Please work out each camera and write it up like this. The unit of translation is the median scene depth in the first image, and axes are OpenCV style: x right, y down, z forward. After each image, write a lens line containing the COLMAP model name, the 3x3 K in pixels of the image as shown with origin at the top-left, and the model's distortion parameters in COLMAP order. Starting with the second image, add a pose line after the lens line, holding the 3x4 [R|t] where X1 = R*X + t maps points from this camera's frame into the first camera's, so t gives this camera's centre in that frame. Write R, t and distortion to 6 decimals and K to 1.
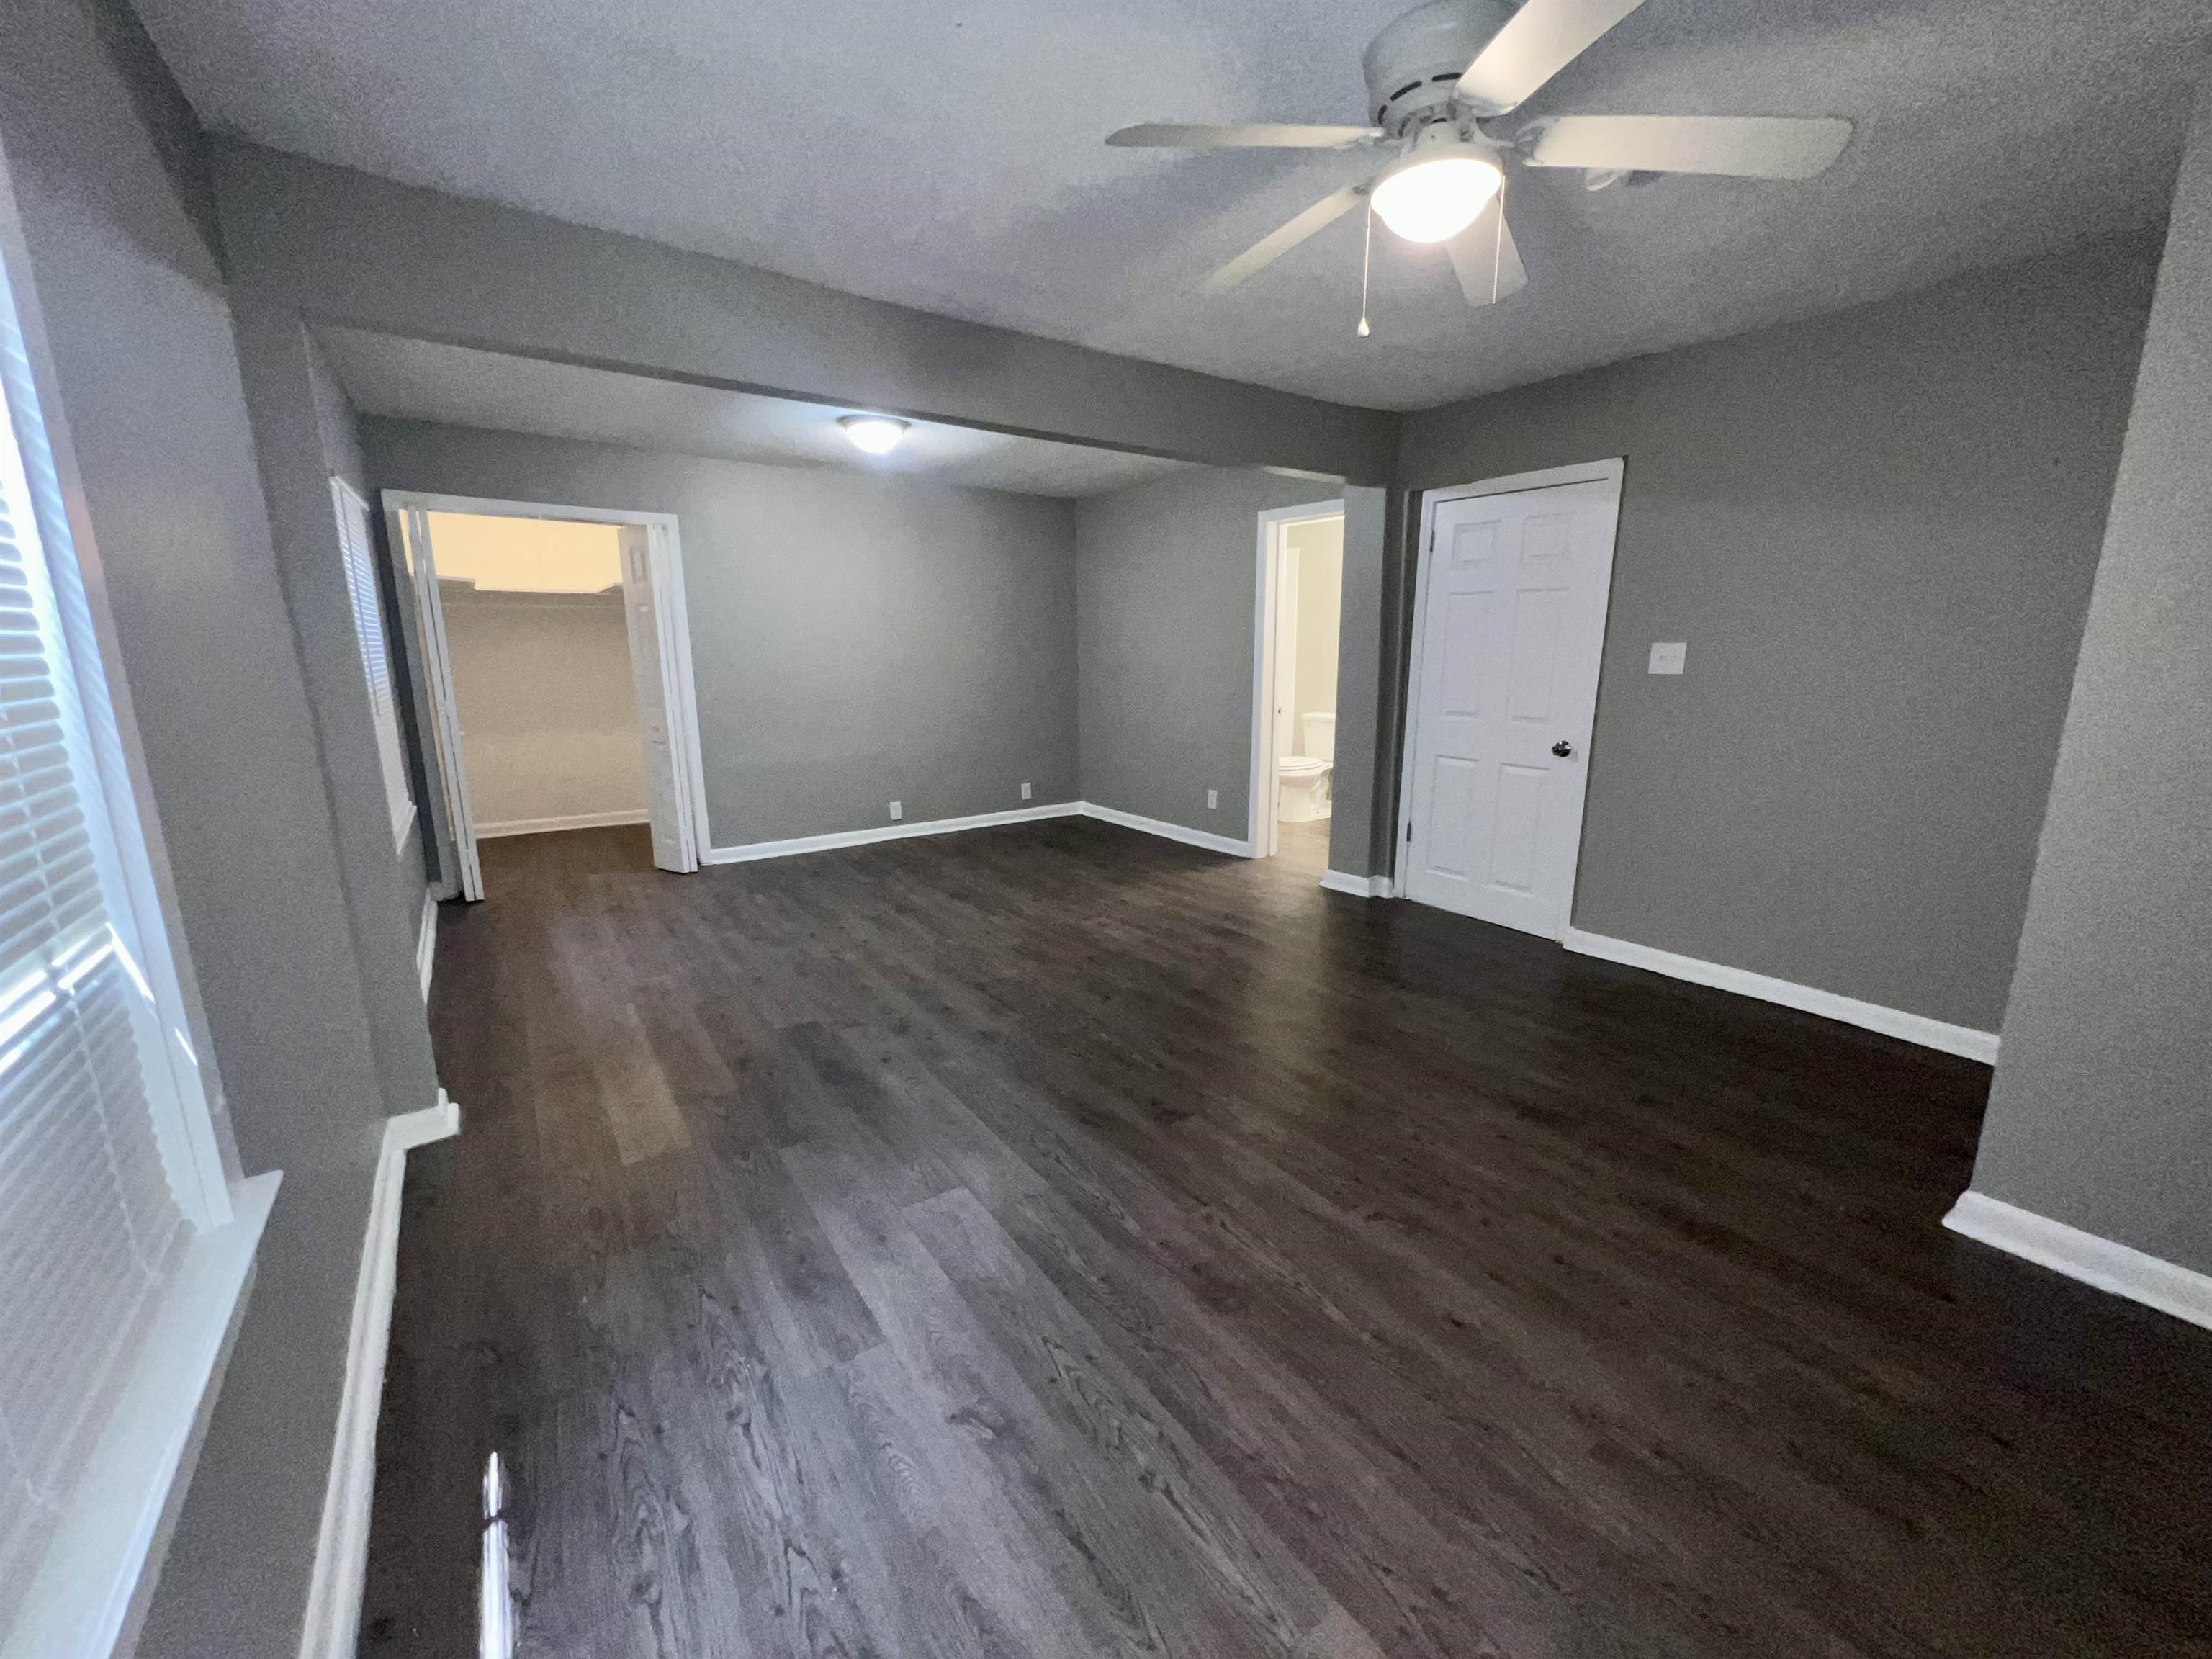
lens RADIAL K [[895.6, 0, 1106.0], [0, 895.6, 829.5], [0, 0, 1]] dist [-0.010464, 0.000048]
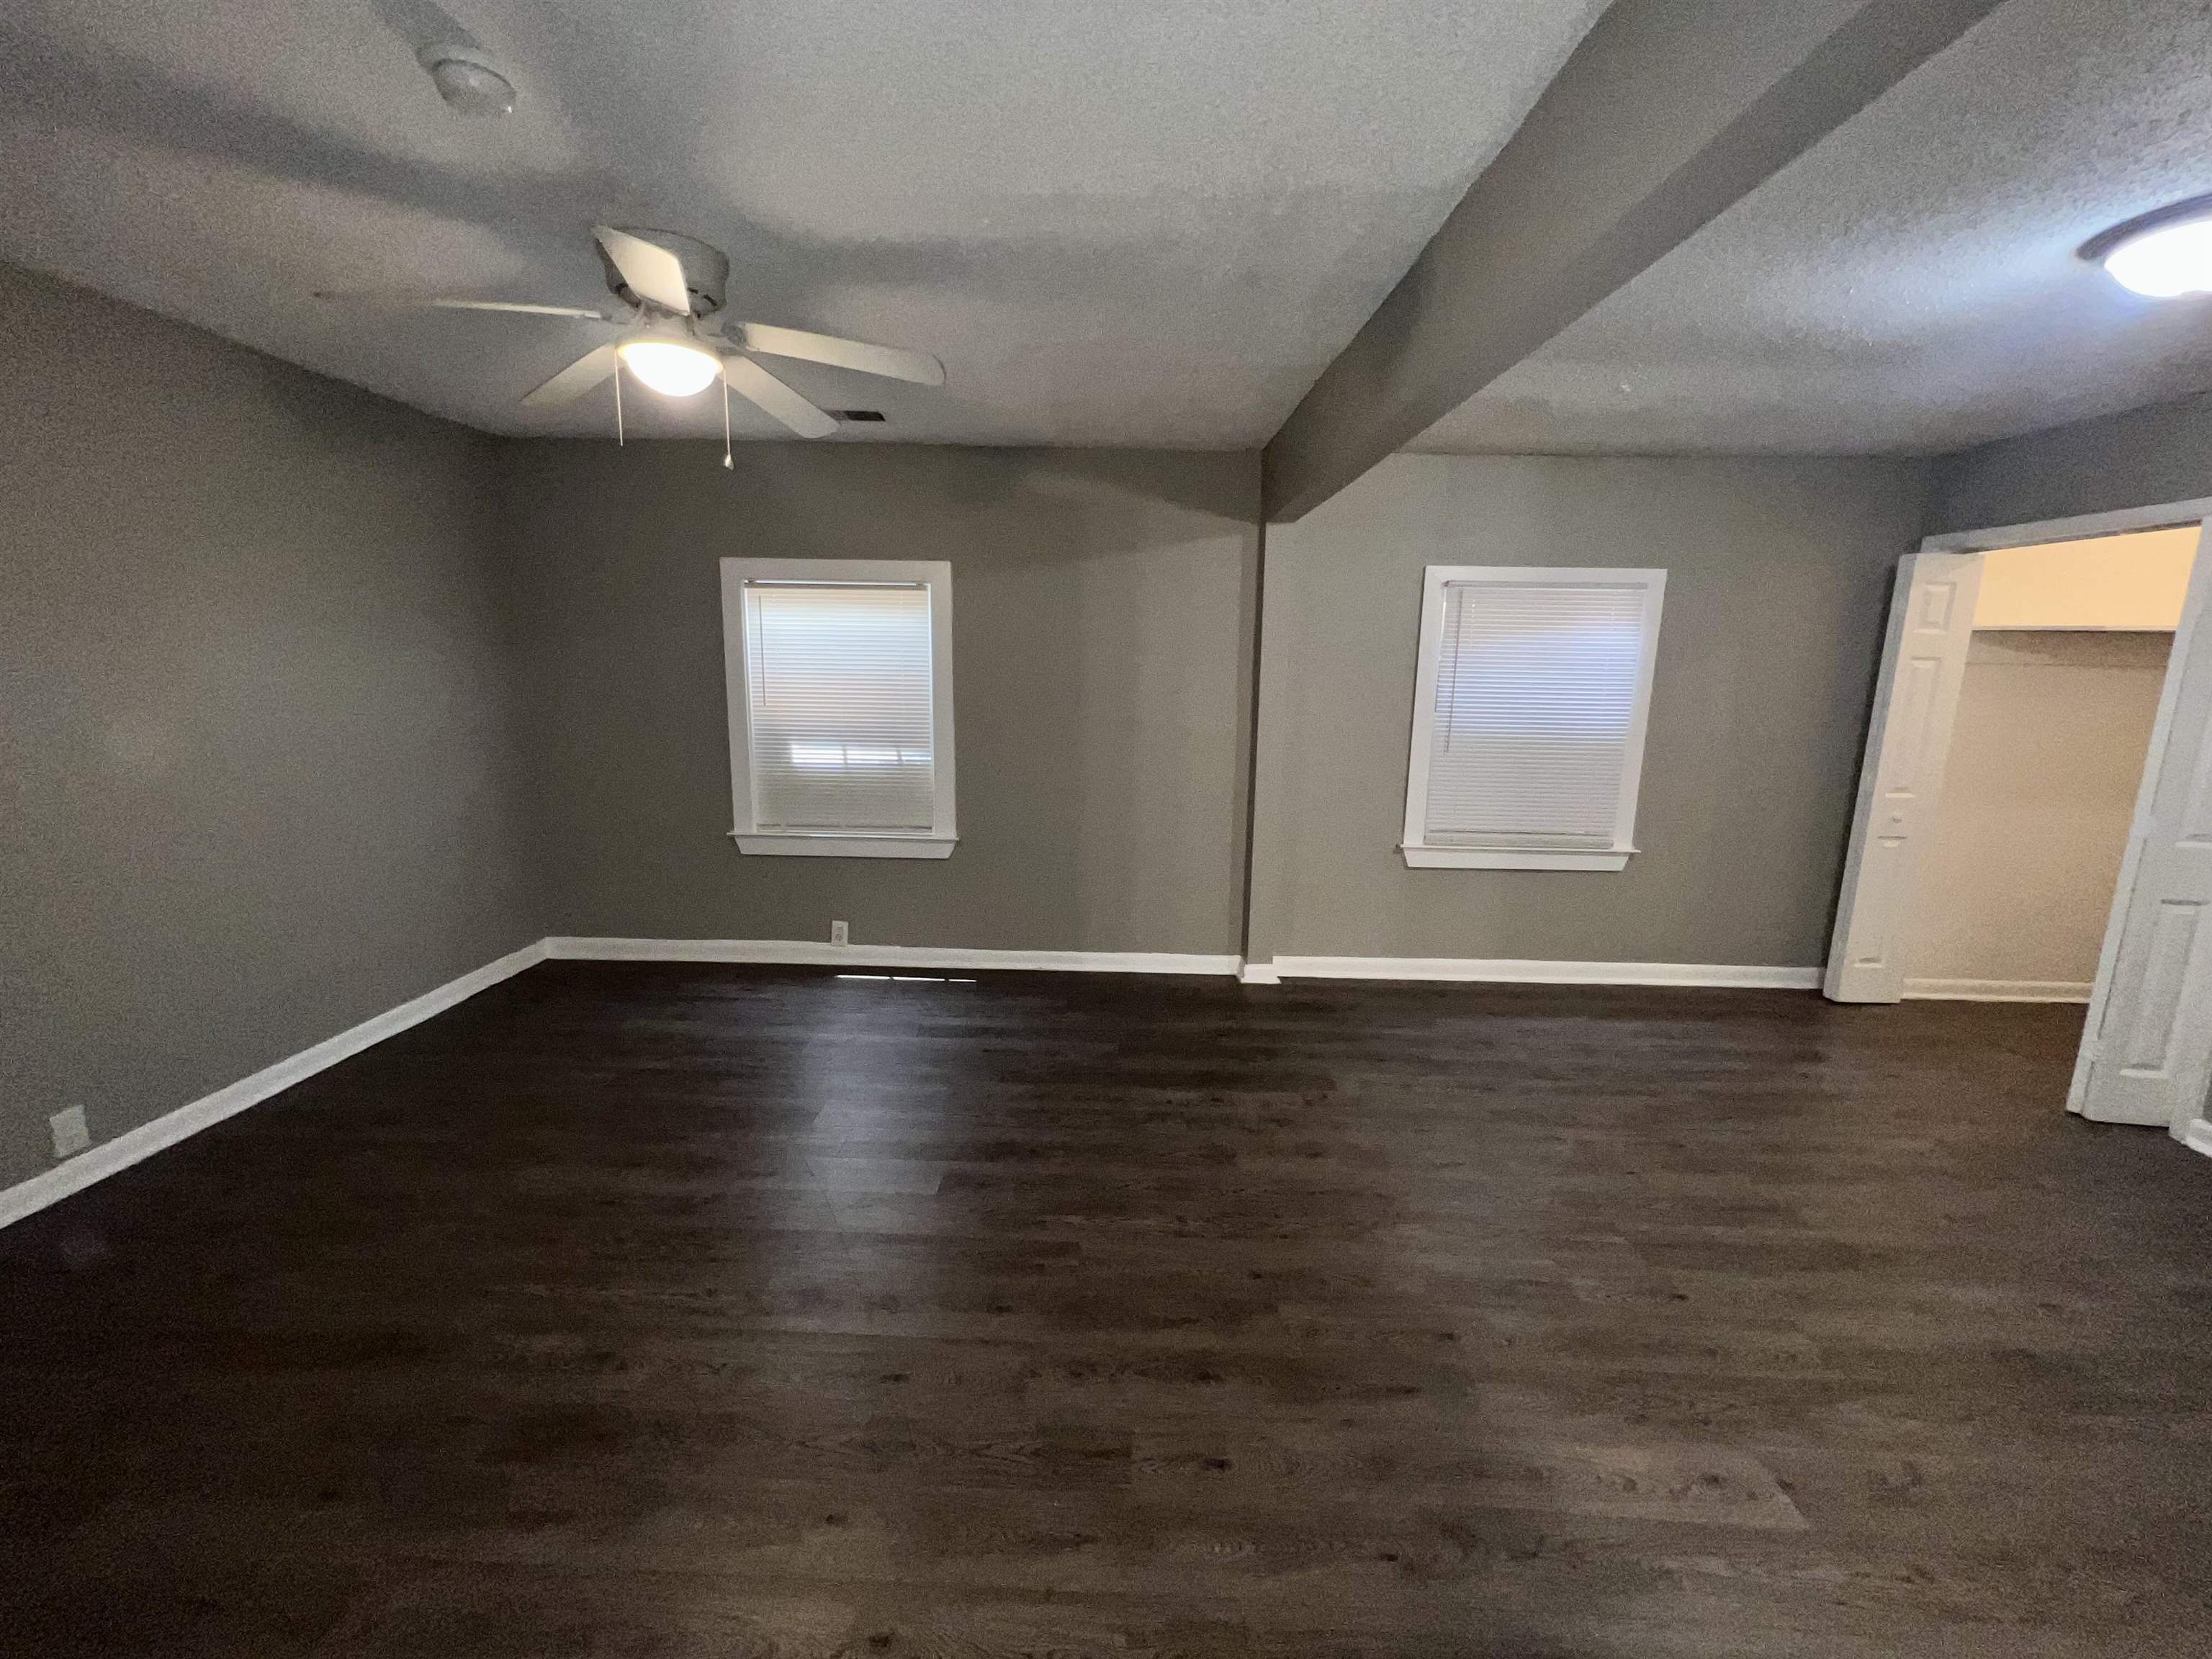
lens RADIAL K [[865.8, 0, 1095.6], [0, 865.8, 834.6], [0, 0, 1]] dist [-0.000372, 0.000095]
pose [[-0.596548, 0.143475, -0.789649, 0.379476], [-0.179274, 0.935210, 0.305357, -0.203501], [0.782299, 0.323724, -0.532176, 0.832449]]
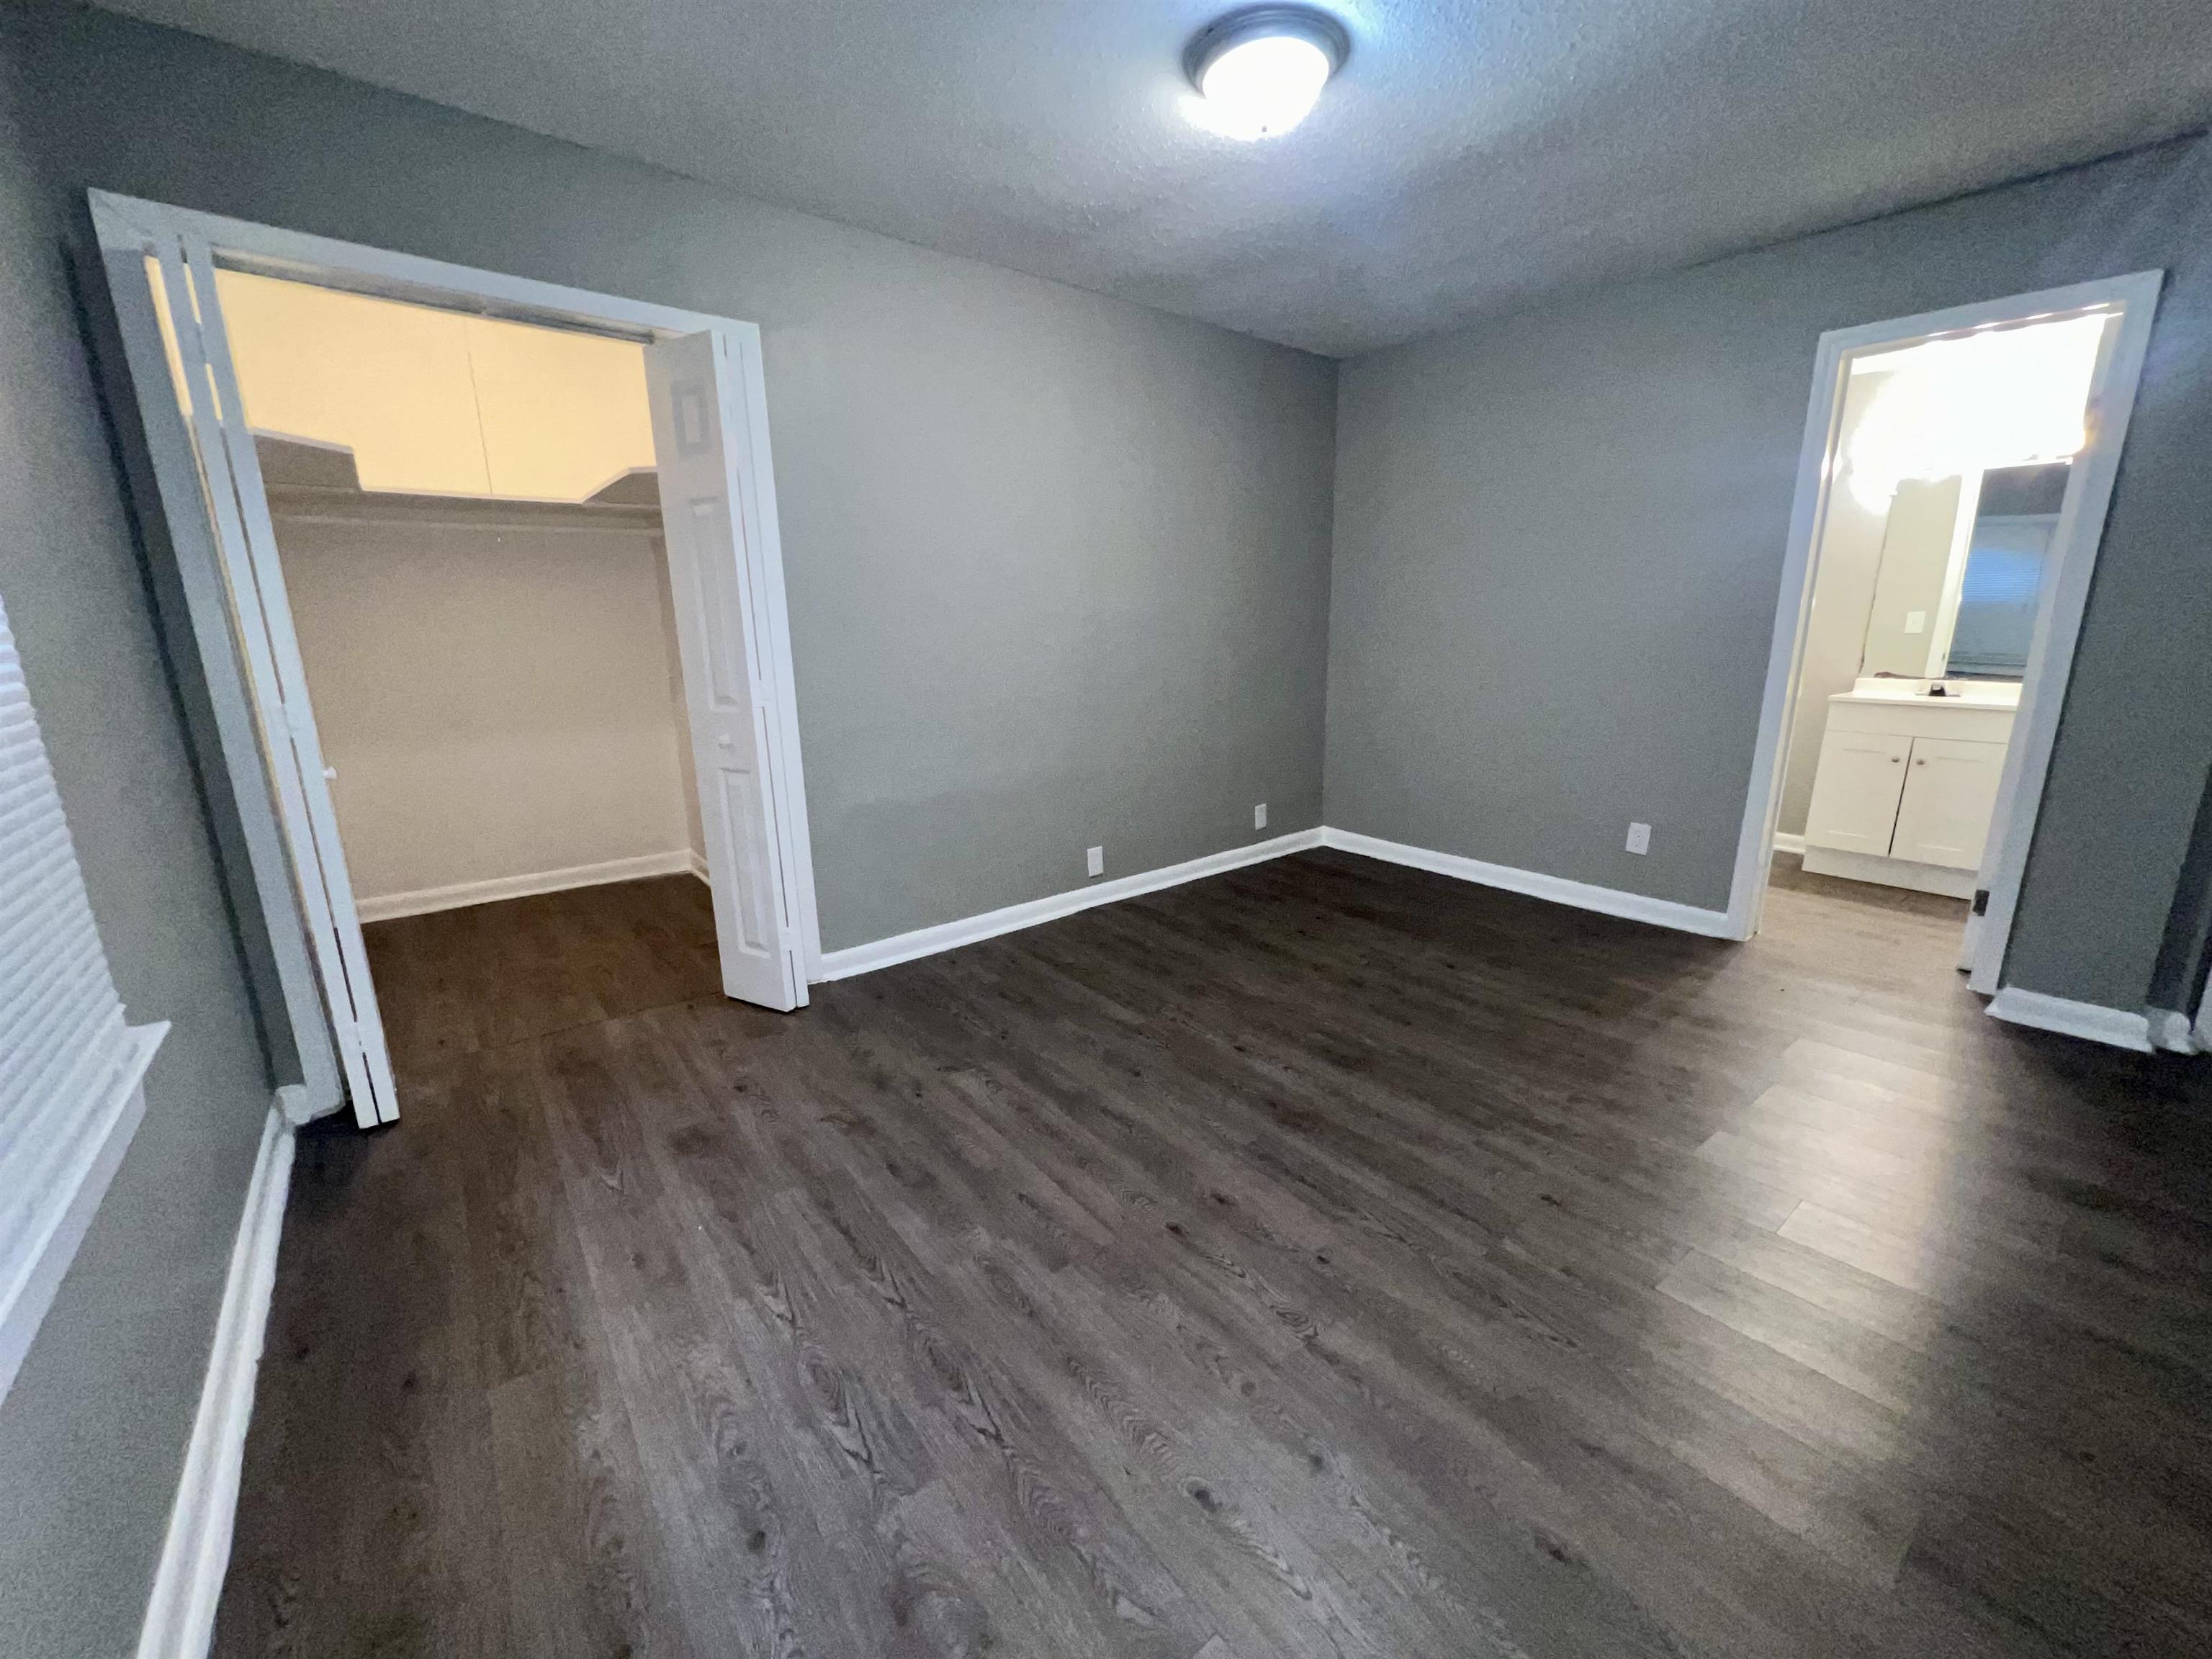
lens RADIAL K [[884.7, 0, 1096.3], [0, 884.7, 825.1], [0, 0, 1]] dist [-0.000220, 0.000165]
pose [[0.998628, -0.022752, 0.047155, -0.344561], [0.021163, 0.999200, 0.033923, -0.087843], [-0.047889, -0.032878, 0.998311, 0.515339]]
